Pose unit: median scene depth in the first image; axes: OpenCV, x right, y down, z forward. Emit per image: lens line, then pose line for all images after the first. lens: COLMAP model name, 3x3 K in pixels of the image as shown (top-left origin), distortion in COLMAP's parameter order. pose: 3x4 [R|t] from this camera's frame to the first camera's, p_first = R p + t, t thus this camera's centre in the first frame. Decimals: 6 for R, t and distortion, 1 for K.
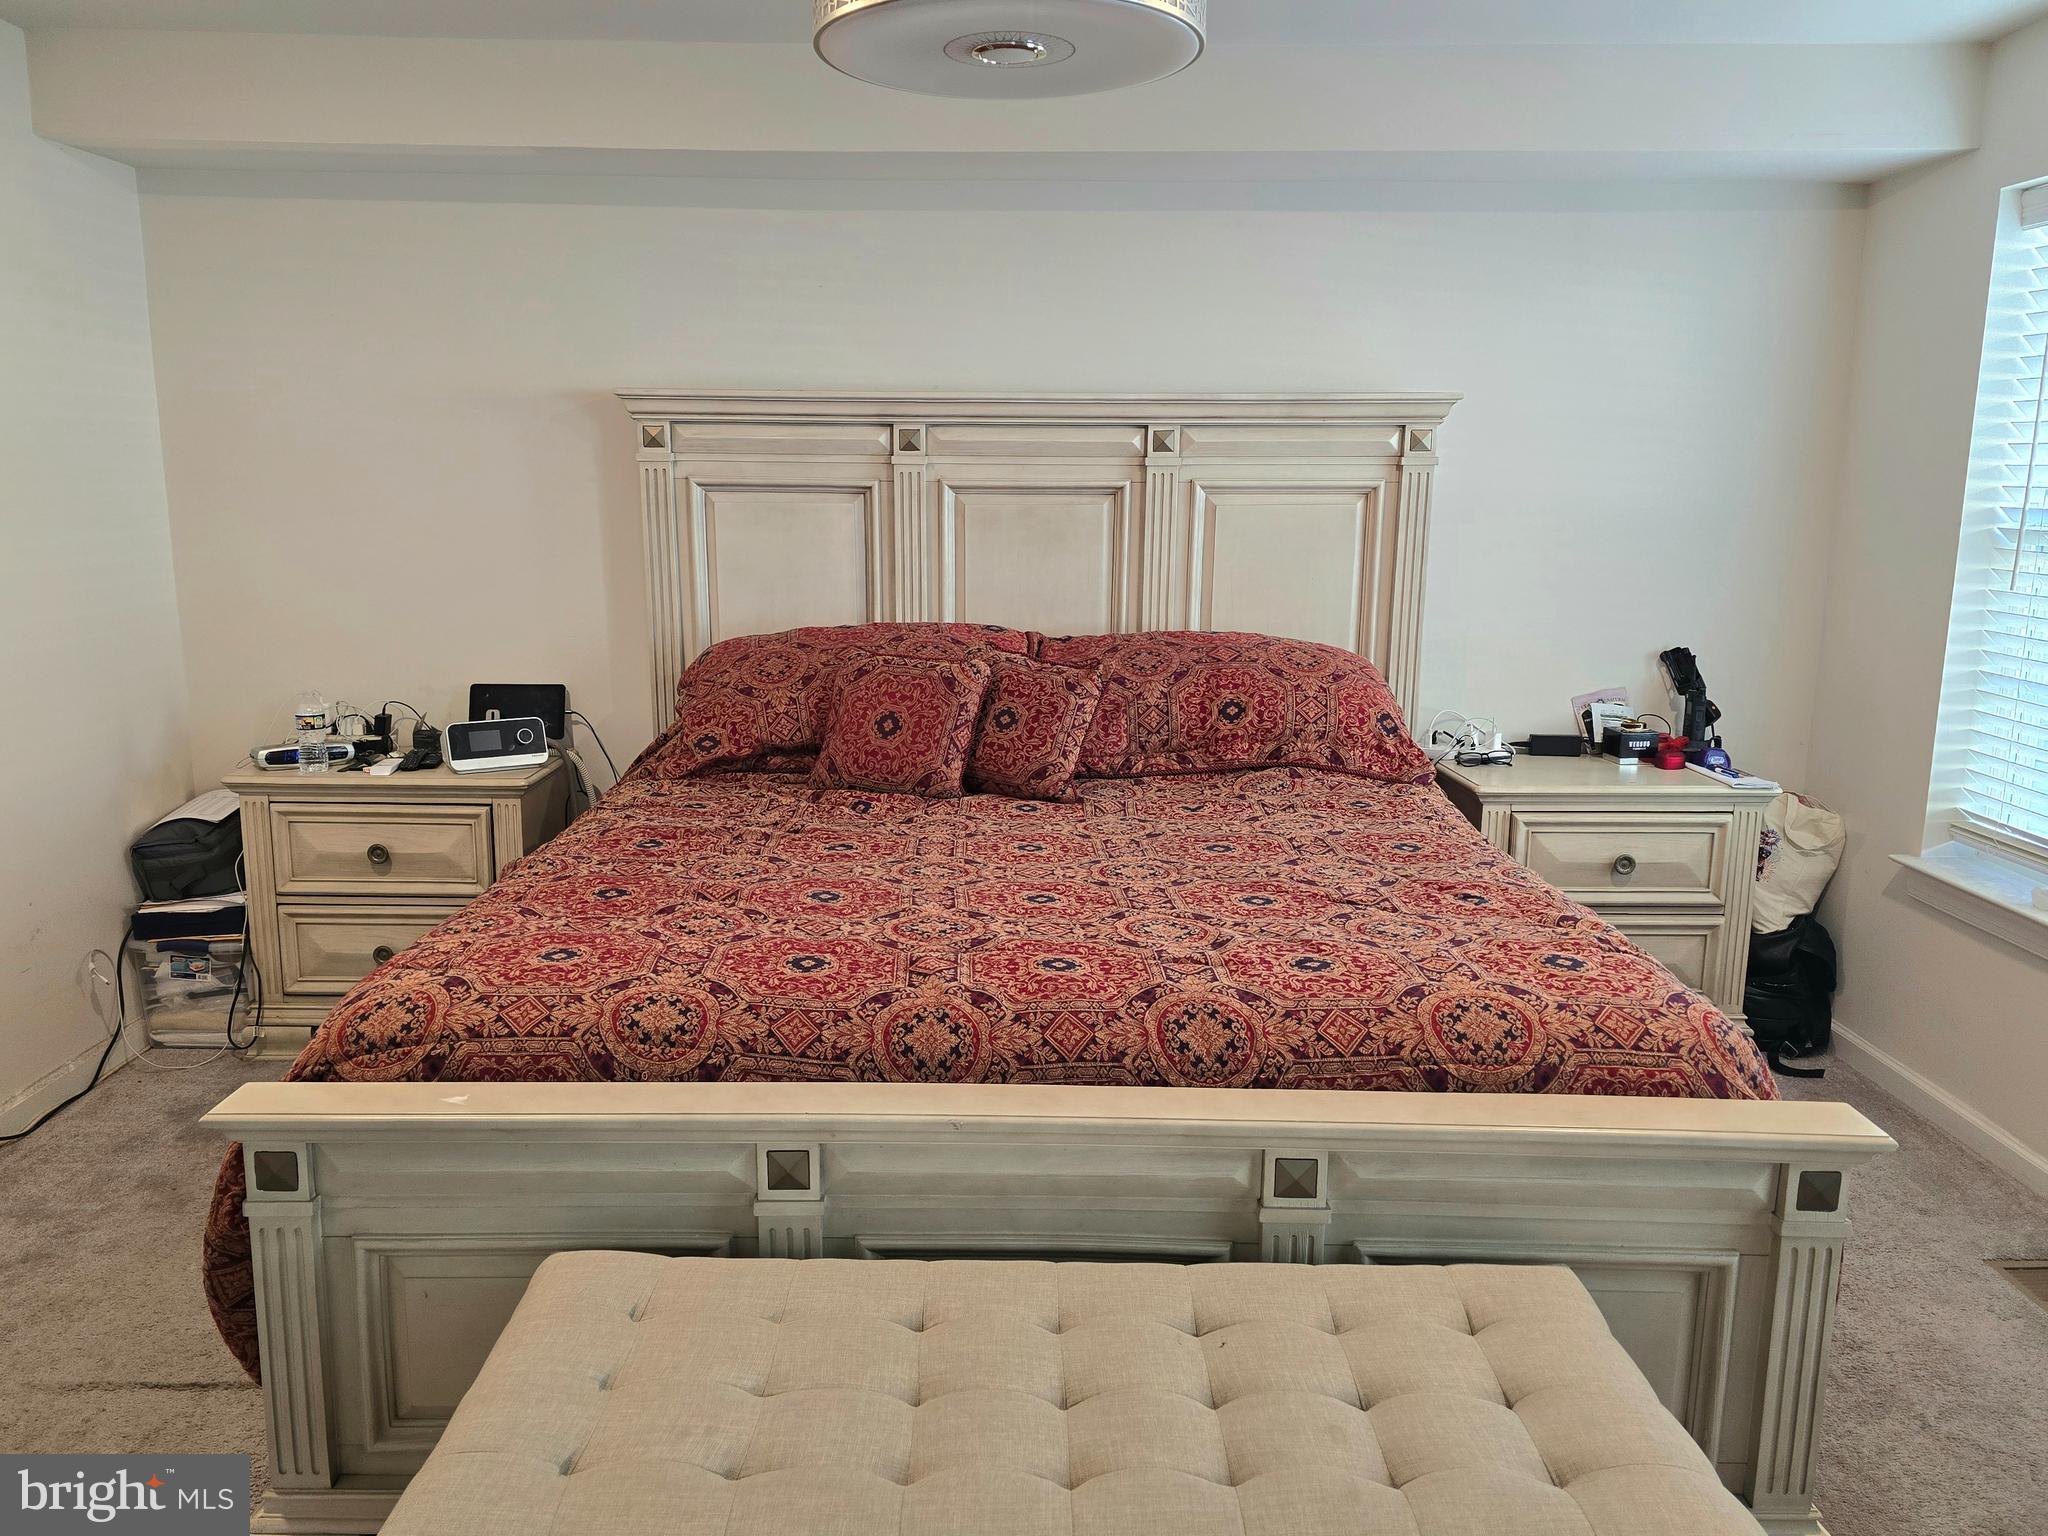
lens RADIAL K [[1489.8, 0, 980.5], [0, 1489.8, 763.4], [0, 0, 1]] dist [0.104949, -0.138917]
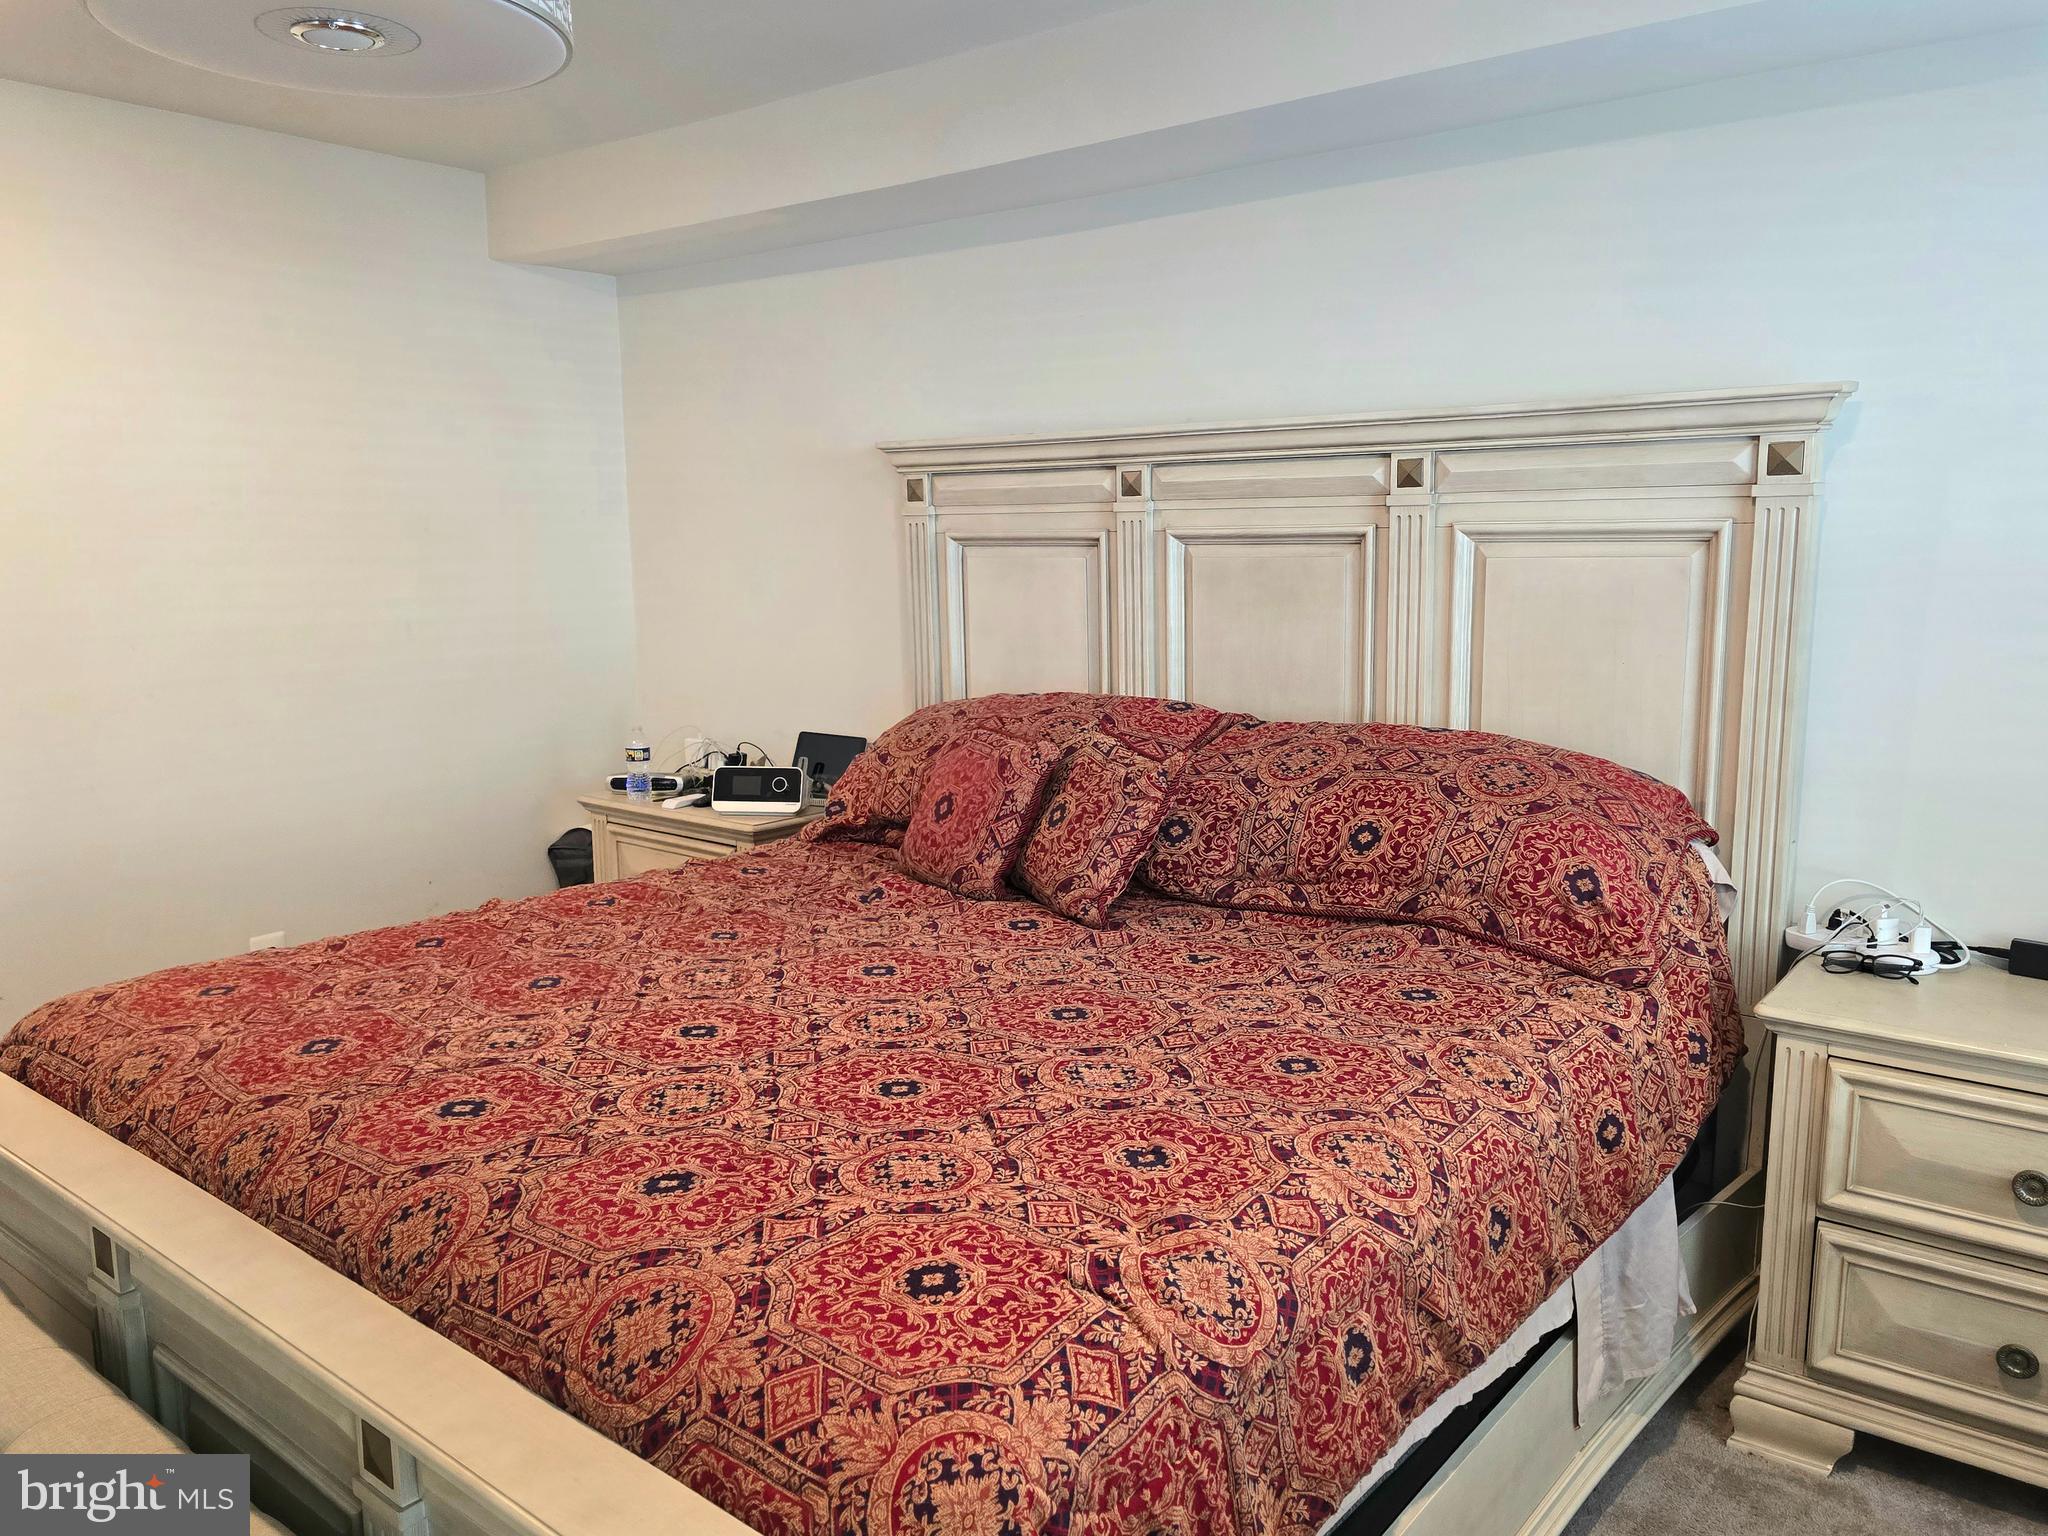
lens RADIAL K [[1489.8, 0, 980.5], [0, 1489.8, 763.4], [0, 0, 1]] dist [0.104949, -0.138917]
pose [[0.778694, 0.083851, -0.621775, 0.472682], [-0.105157, 0.994453, 0.002413, -0.053168], [0.618528, 0.063505, 0.783192, 0.306365]]
